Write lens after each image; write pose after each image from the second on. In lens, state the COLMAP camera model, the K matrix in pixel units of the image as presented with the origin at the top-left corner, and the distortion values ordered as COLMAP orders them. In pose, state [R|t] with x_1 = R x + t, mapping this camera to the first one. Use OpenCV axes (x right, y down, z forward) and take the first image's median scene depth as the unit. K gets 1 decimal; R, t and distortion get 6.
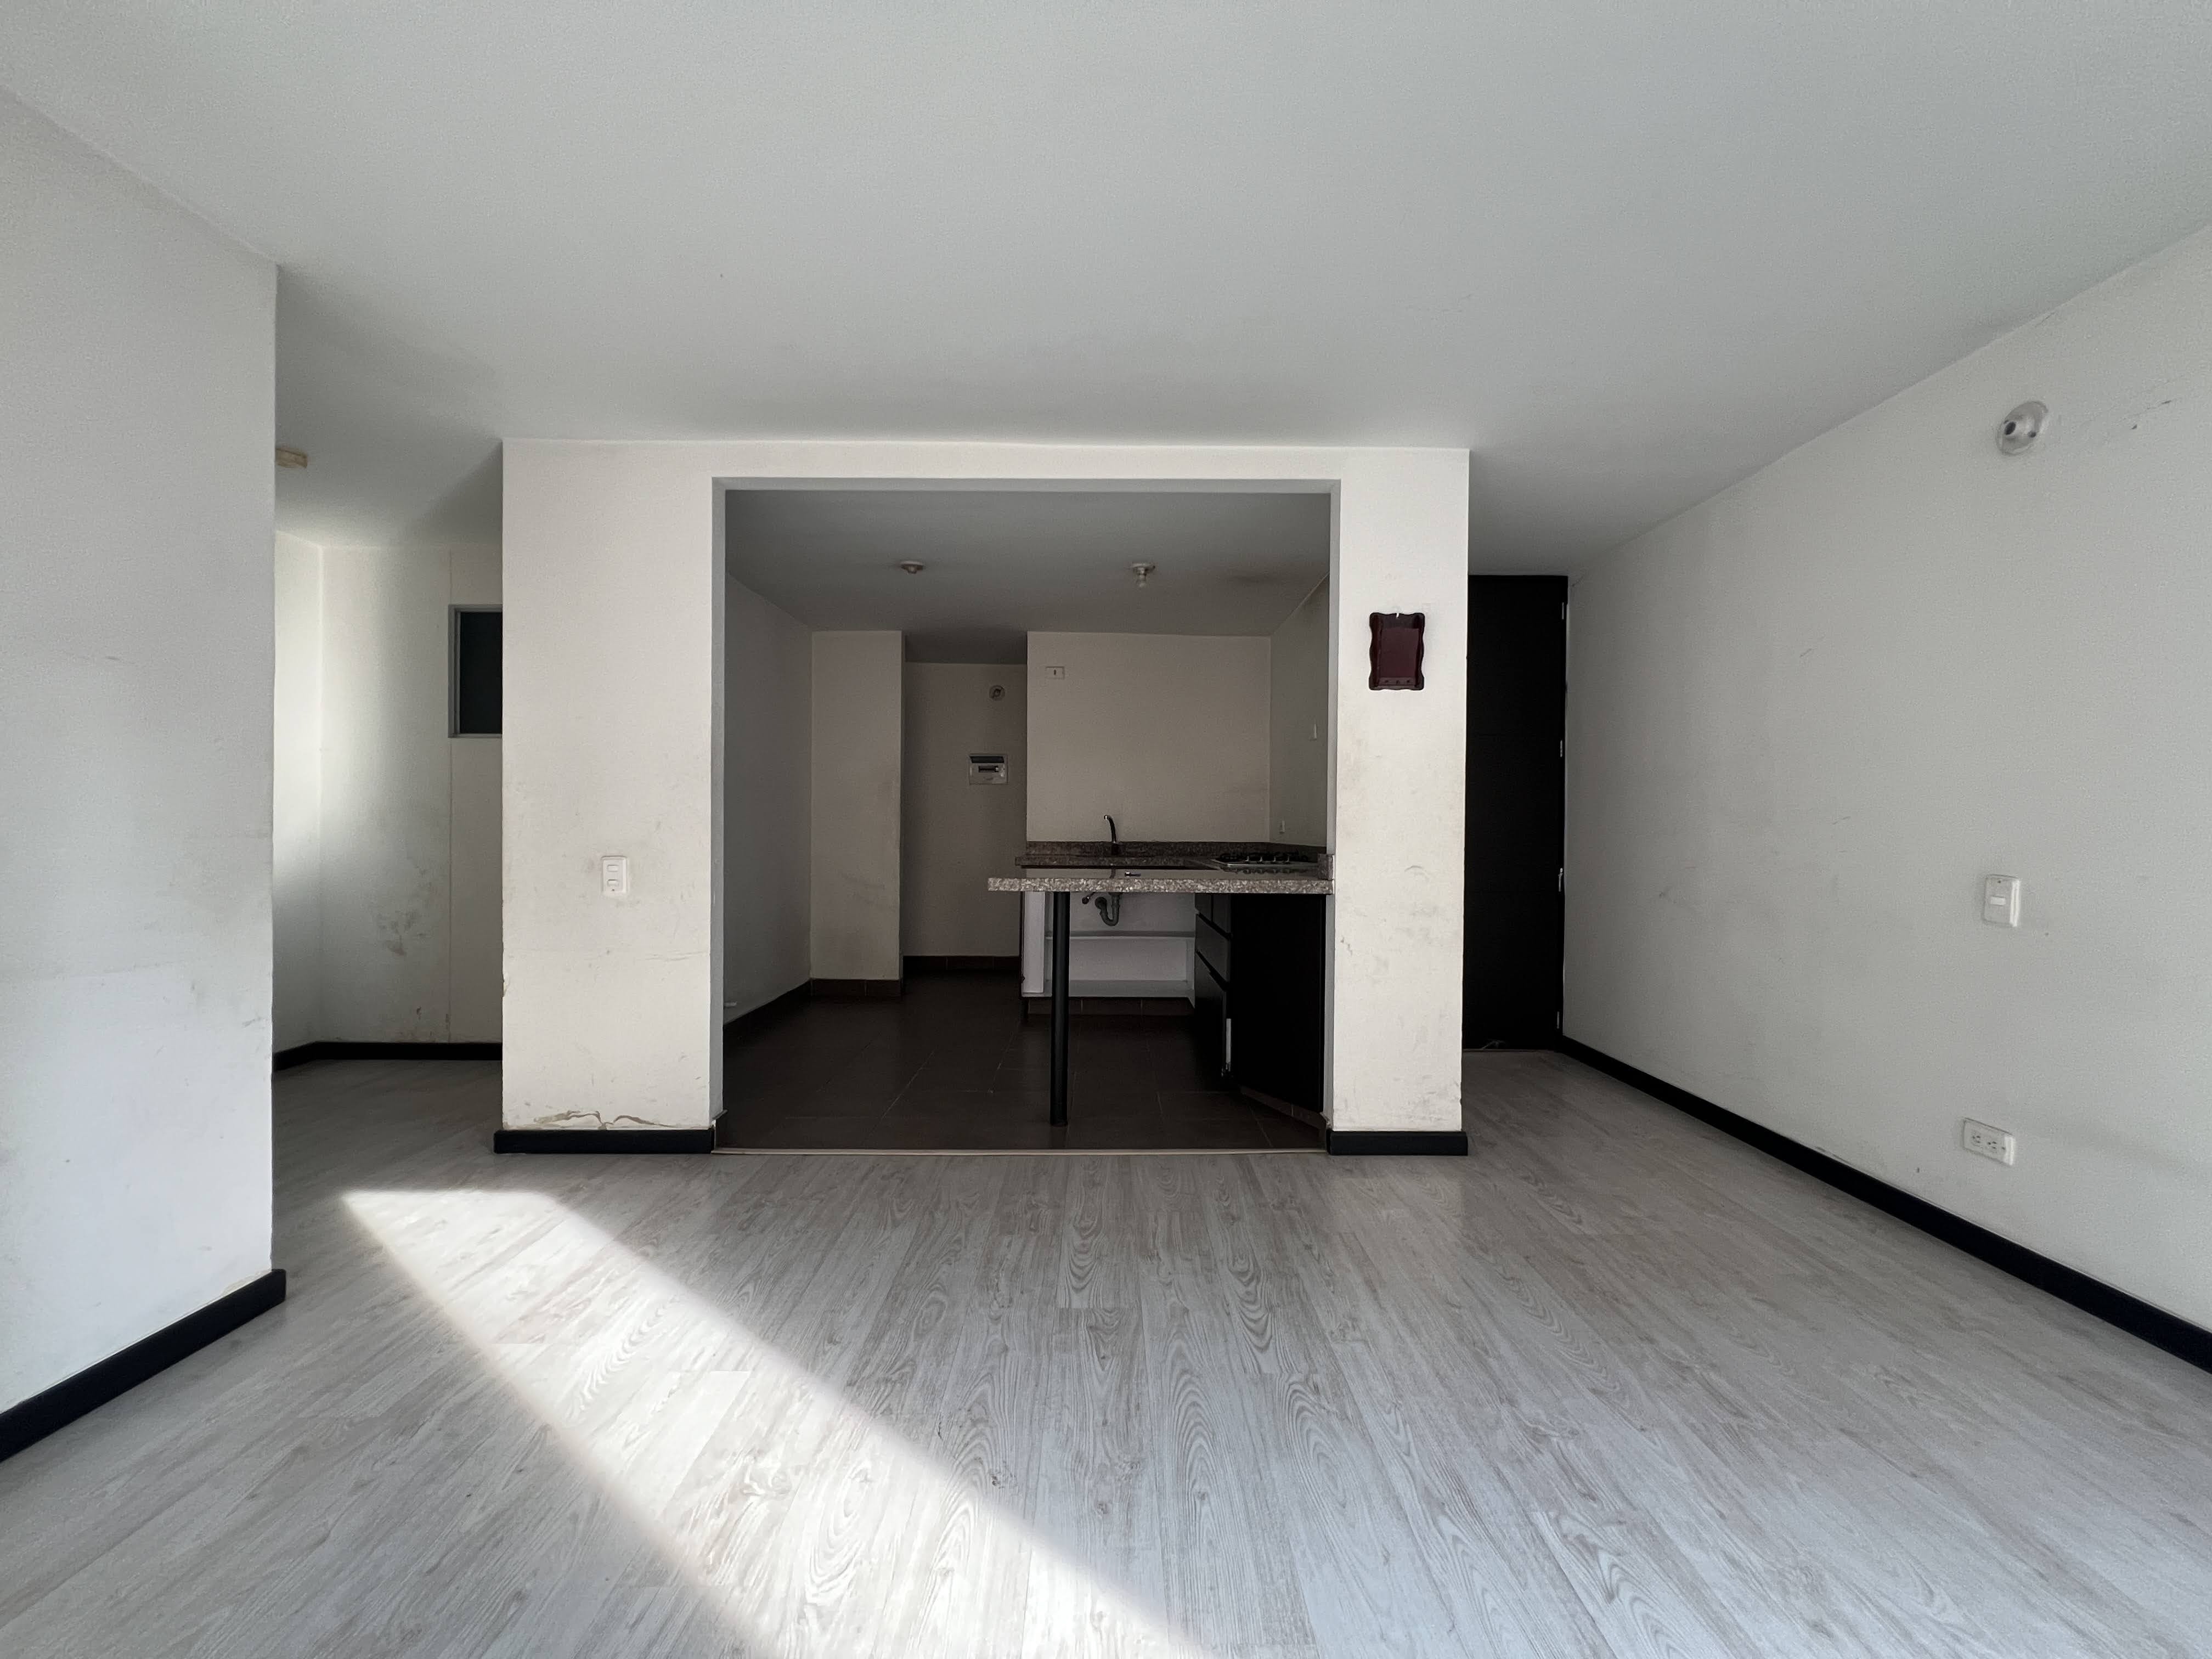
lens RADIAL K [[891.8, 0, 1107.7], [0, 891.8, 827.5], [0, 0, 1]] dist [0.003369, 0.000242]
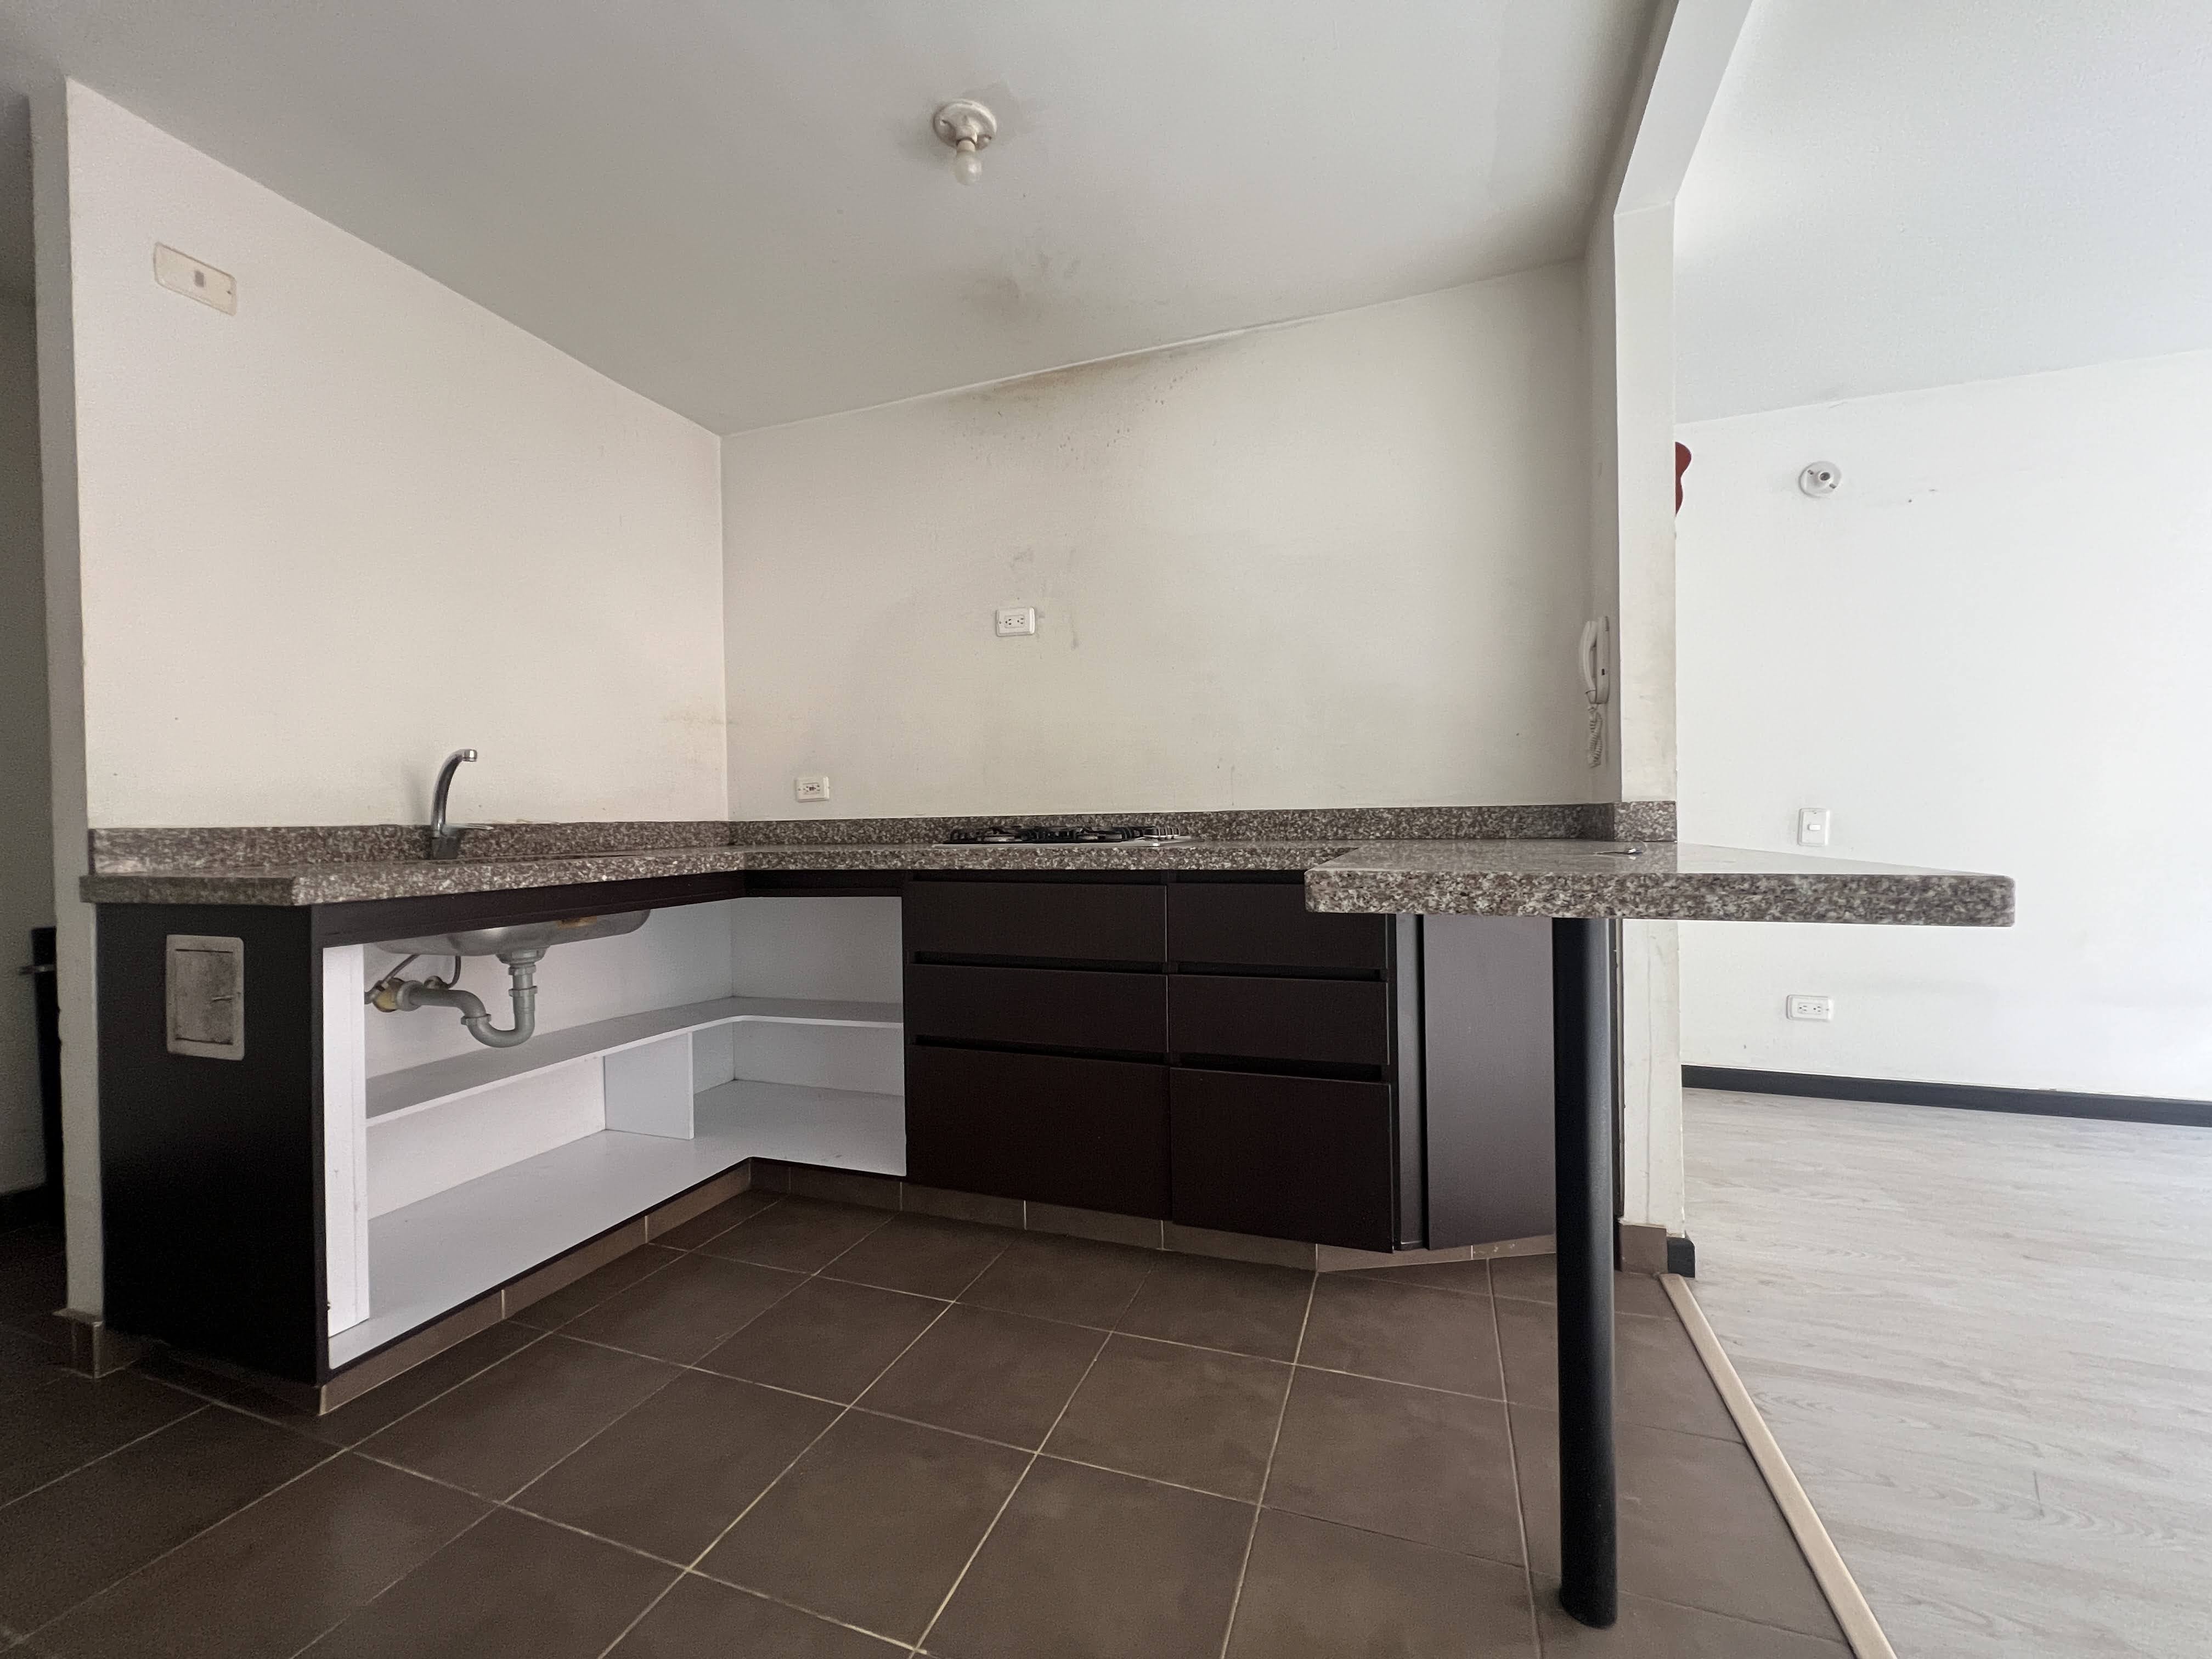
lens RADIAL K [[891.8, 0, 1106.0], [0, 891.8, 833.2], [0, 0, 1]] dist [0.003369, 0.000242]
pose [[0.341782, -0.023256, 0.939491, -0.581916], [0.020774, 0.999636, 0.017188, 0.043588], [-0.939550, 0.013642, 0.342141, 1.434280]]
